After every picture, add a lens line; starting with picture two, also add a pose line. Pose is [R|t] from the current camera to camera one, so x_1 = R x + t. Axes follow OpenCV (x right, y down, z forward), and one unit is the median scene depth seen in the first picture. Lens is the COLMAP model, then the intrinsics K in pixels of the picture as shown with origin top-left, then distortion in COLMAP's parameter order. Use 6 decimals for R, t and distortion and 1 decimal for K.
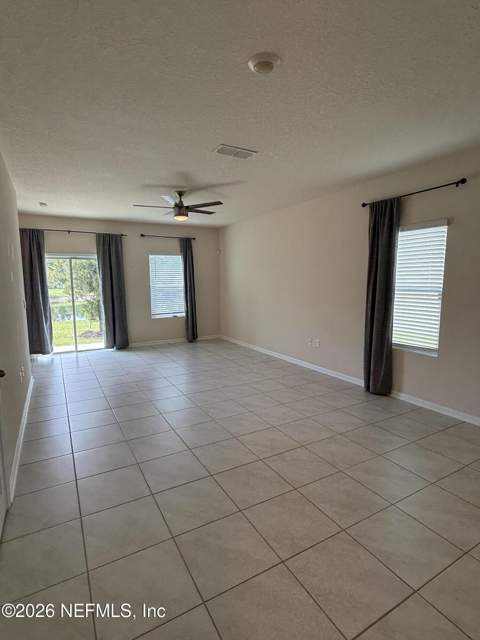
lens RADIAL K [[330.6, 0, 241.1], [0, 330.6, 321.3], [0, 0, 1]] dist [-0.000850, -0.000054]
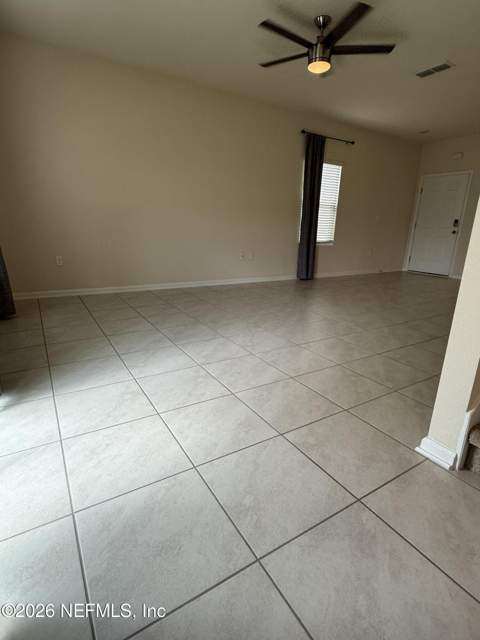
lens RADIAL K [[330.6, 0, 239.5], [0, 330.6, 318.1], [0, 0, 1]] dist [-0.000850, -0.000054]
pose [[-0.034081, -0.262829, 0.964240, -0.907543], [0.096731, 0.959404, 0.264929, -0.026023], [-0.994727, 0.102301, -0.007274, 1.184790]]
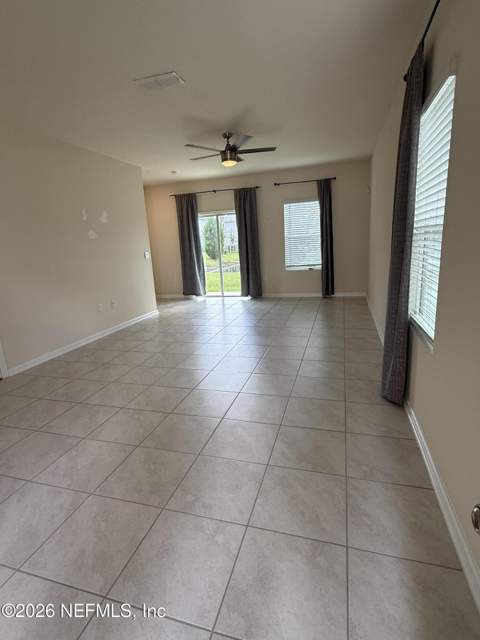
lens RADIAL K [[330.6, 0, 238.4], [0, 330.6, 318.3], [0, 0, 1]] dist [-0.000850, -0.000054]
pose [[0.689519, 0.133218, -0.711910, 0.570298], [-0.039293, 0.988371, 0.146895, -0.010471], [0.723201, -0.073314, 0.686735, 0.331135]]
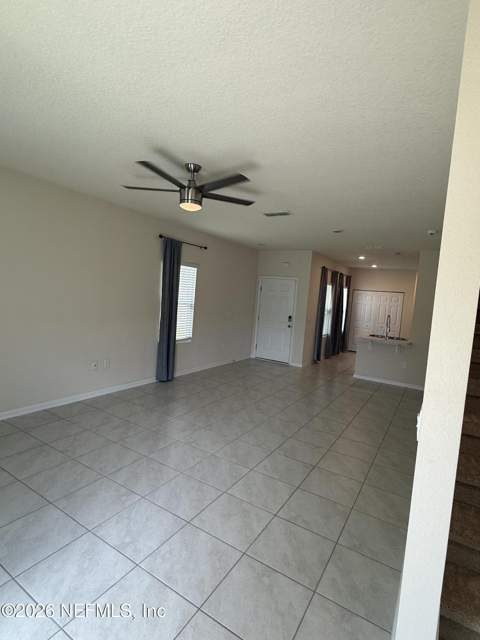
lens RADIAL K [[330.6, 0, 238.2], [0, 330.6, 314.9], [0, 0, 1]] dist [-0.000850, -0.000054]
pose [[-0.479142, -0.083680, 0.873740, -0.791791], [0.038990, 0.992433, 0.116428, -0.172014], [-0.876871, 0.089853, -0.472254, 1.220504]]
